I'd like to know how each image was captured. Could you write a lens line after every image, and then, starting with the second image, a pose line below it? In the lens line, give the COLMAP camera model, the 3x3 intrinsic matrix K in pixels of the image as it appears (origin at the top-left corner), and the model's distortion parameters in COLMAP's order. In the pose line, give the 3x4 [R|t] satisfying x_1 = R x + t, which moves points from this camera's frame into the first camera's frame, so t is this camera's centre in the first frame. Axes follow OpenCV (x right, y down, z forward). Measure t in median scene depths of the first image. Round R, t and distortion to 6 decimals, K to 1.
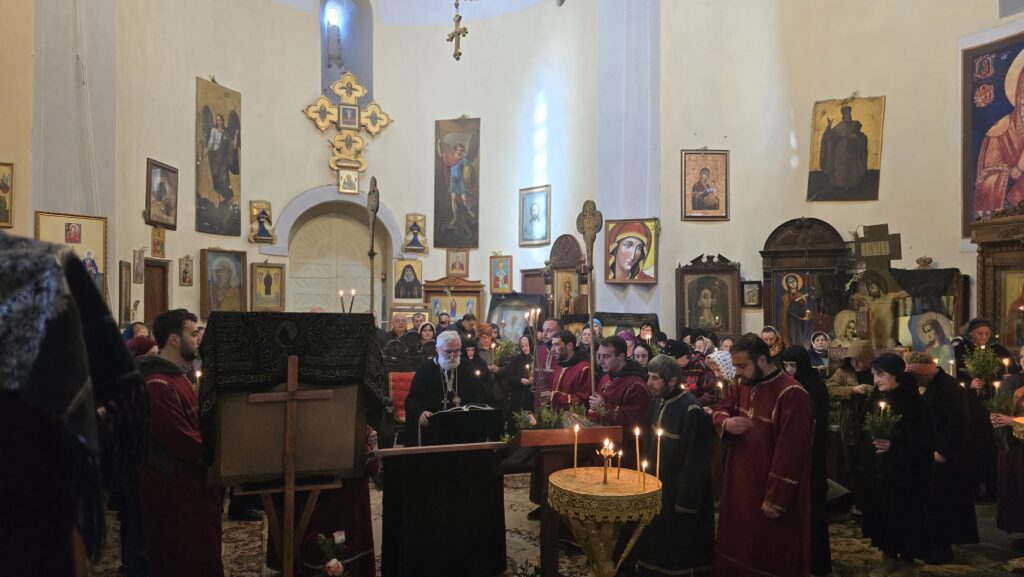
lens RADIAL K [[658.7, 0, 507.2], [0, 658.7, 303.5], [0, 0, 1]] dist [0.070678, -0.067612]
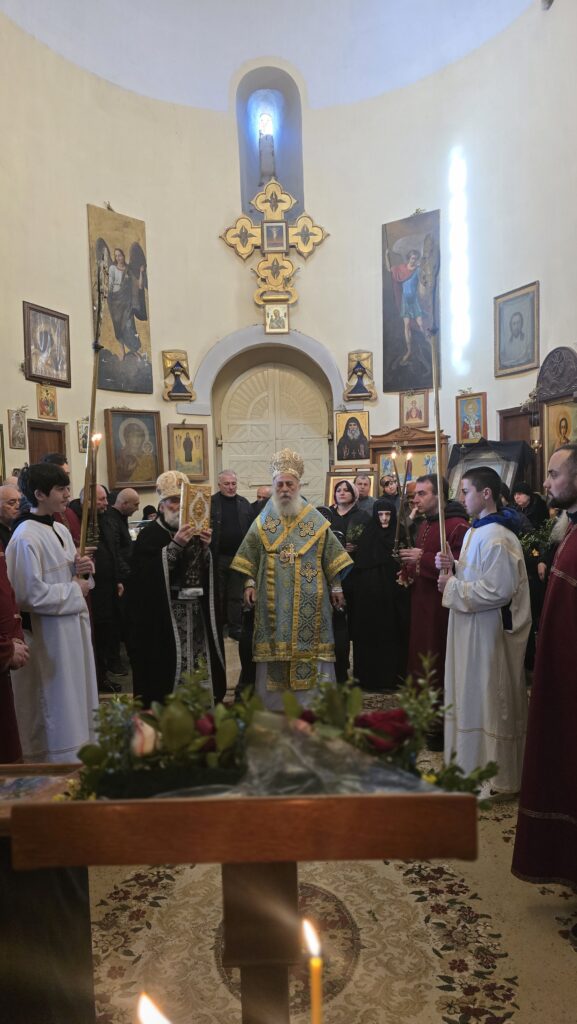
lens RADIAL K [[658.7, 0, 299.0], [0, 658.7, 521.6], [0, 0, 1]] dist [0.070678, -0.067612]
pose [[0.941157, -0.016313, -0.337576, 0.063614], [0.036794, 0.997843, 0.054361, 0.024282], [0.335961, -0.063583, 0.939727, 0.248040]]
